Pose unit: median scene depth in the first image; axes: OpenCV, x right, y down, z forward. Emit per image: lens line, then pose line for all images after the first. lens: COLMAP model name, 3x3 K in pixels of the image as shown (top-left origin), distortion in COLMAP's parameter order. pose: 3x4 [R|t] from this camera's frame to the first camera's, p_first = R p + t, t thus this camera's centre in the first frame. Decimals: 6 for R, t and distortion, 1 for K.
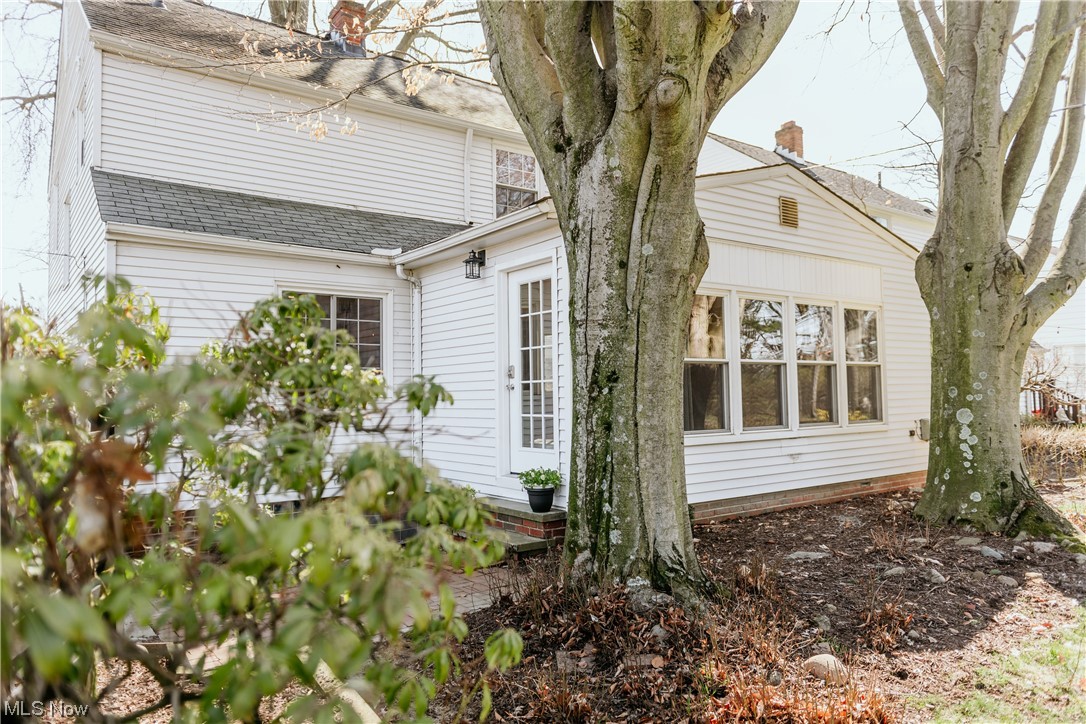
lens RADIAL K [[730.8, 0, 564.2], [0, 730.8, 361.0], [0, 0, 1]] dist [-0.008613, -0.001329]
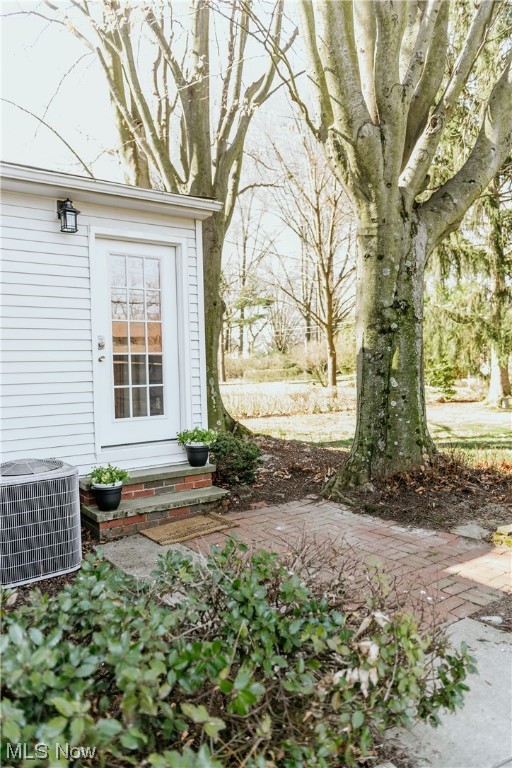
lens RADIAL K [[570.2, 0, 256.0], [0, 570.2, 384.0], [0, 0, 1]] dist [-0.027385, -0.000669]
pose [[0.045491, -0.023709, 0.998683, -0.821195], [-0.025233, 0.999372, 0.024875, 0.045824], [-0.998646, -0.026331, 0.044864, 0.771946]]
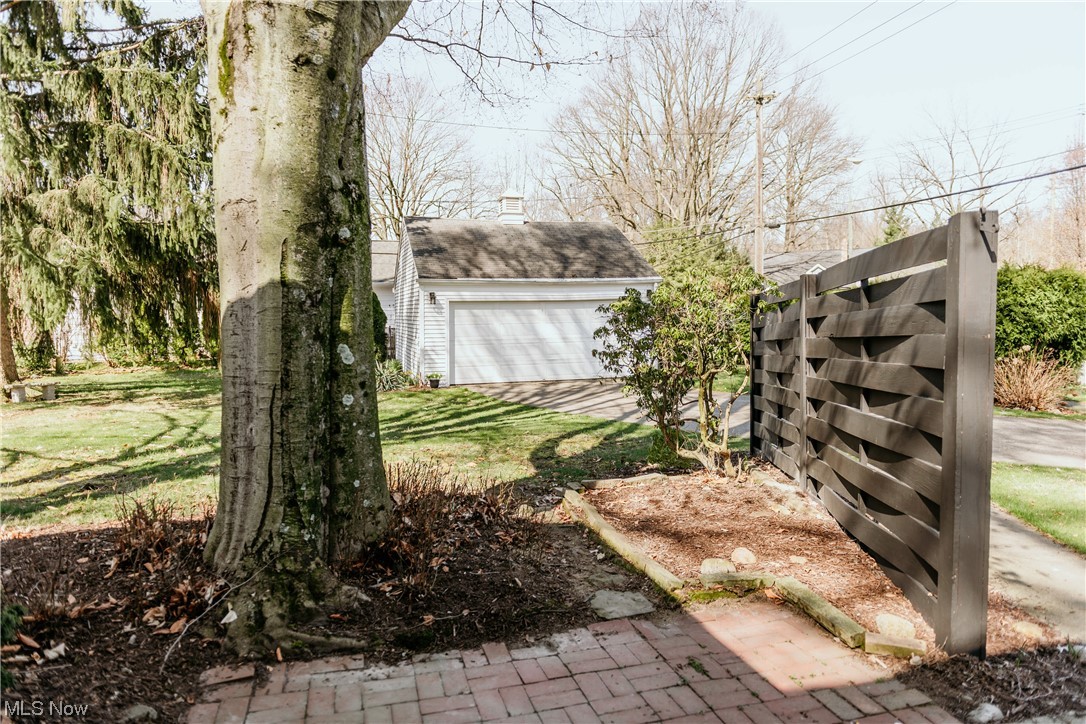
lens RADIAL K [[730.8, 0, 564.2], [0, 730.8, 361.0], [0, 0, 1]] dist [-0.008613, -0.001329]
pose [[-0.931445, -0.002366, 0.363875, -0.301647], [0.001658, 0.999941, 0.010746, 0.058241], [-0.363878, 0.010612, -0.931386, 1.016040]]
